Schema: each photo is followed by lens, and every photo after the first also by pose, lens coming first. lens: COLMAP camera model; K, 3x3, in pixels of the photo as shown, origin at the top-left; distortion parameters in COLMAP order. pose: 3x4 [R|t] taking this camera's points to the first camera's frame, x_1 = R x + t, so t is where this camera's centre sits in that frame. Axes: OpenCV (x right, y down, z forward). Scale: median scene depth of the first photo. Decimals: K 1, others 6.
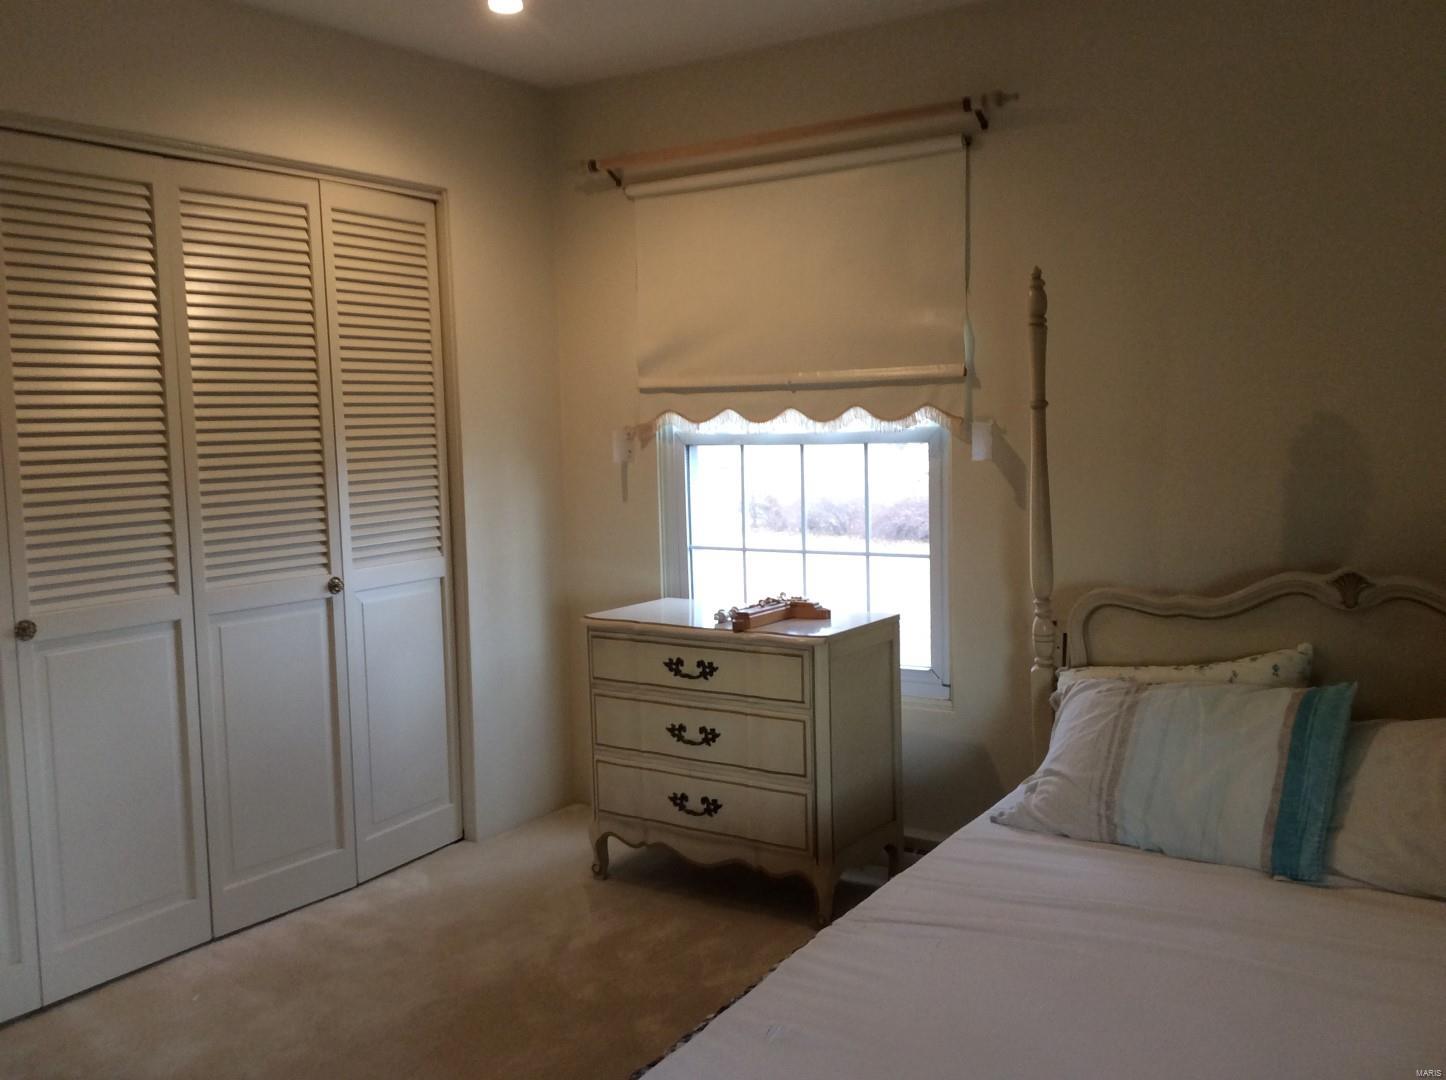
lens RADIAL K [[1323.0, 0, 715.6], [0, 1323.0, 552.6], [0, 0, 1]] dist [0.178081, -0.361690]
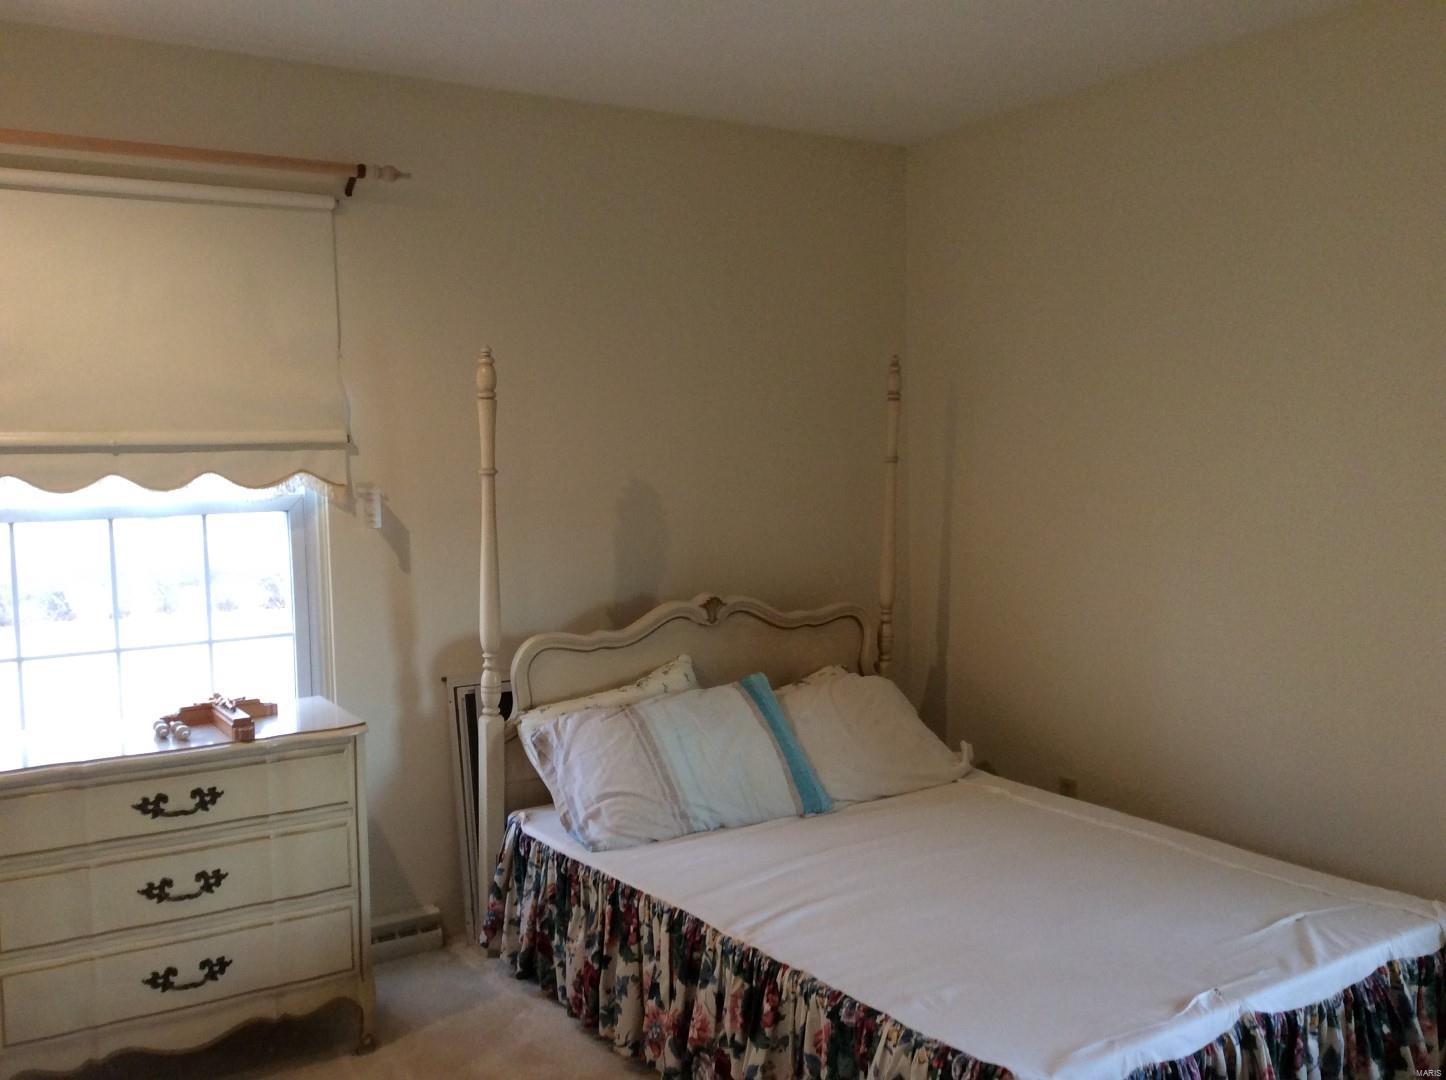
lens RADIAL K [[1323.0, 0, 715.6], [0, 1323.0, 552.6], [0, 0, 1]] dist [0.178081, -0.361690]
pose [[0.405289, -0.050882, 0.912772, -0.606087], [0.104654, 0.994468, 0.008968, -0.033417], [-0.908179, 0.091891, 0.408372, 0.368272]]
